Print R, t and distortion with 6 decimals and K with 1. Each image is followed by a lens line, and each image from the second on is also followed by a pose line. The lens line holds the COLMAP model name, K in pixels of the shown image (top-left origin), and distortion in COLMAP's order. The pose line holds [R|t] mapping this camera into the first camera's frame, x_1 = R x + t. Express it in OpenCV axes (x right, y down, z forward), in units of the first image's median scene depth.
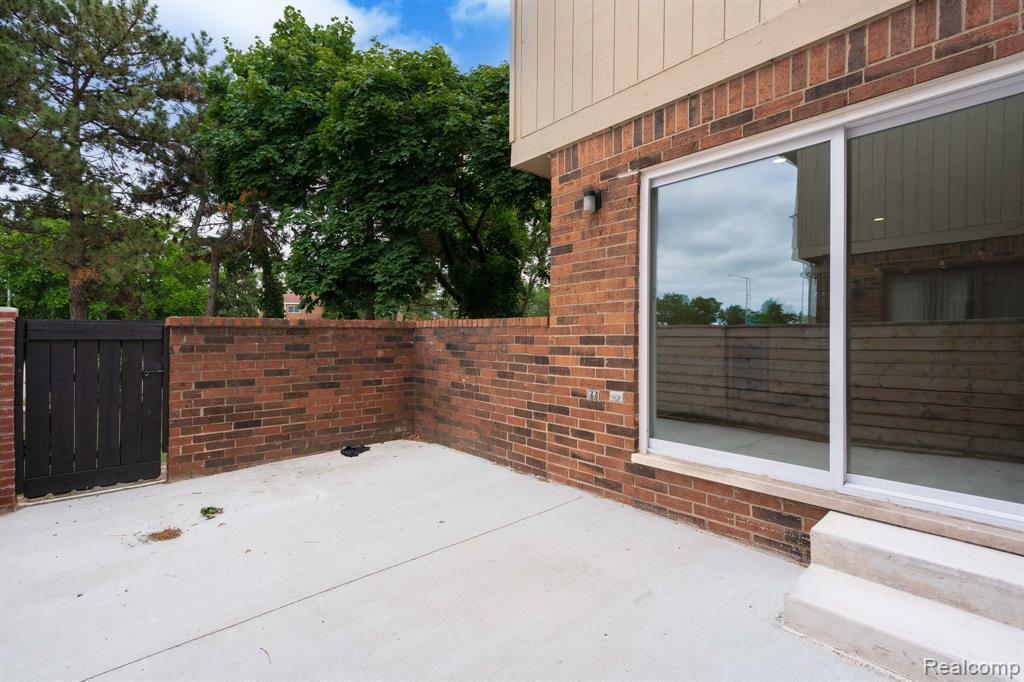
lens RADIAL K [[469.5, 0, 512.0], [0, 469.5, 341.0], [0, 0, 1]] dist [0.002436, 0.001064]
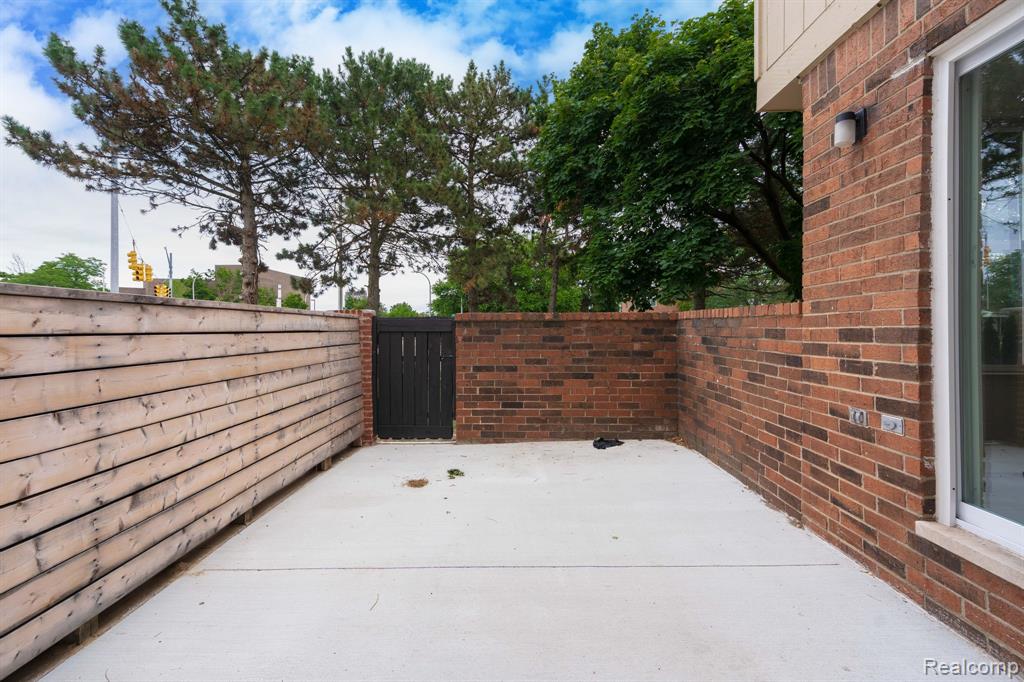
lens RADIAL K [[467.0, 0, 512.3], [0, 467.0, 330.7], [0, 0, 1]] dist [0.001529, 0.005392]
pose [[0.747026, 0.002286, -0.664791, 0.216714], [-0.005333, 0.999983, -0.002554, -0.002721], [0.664773, 0.005453, 0.747025, 0.152979]]
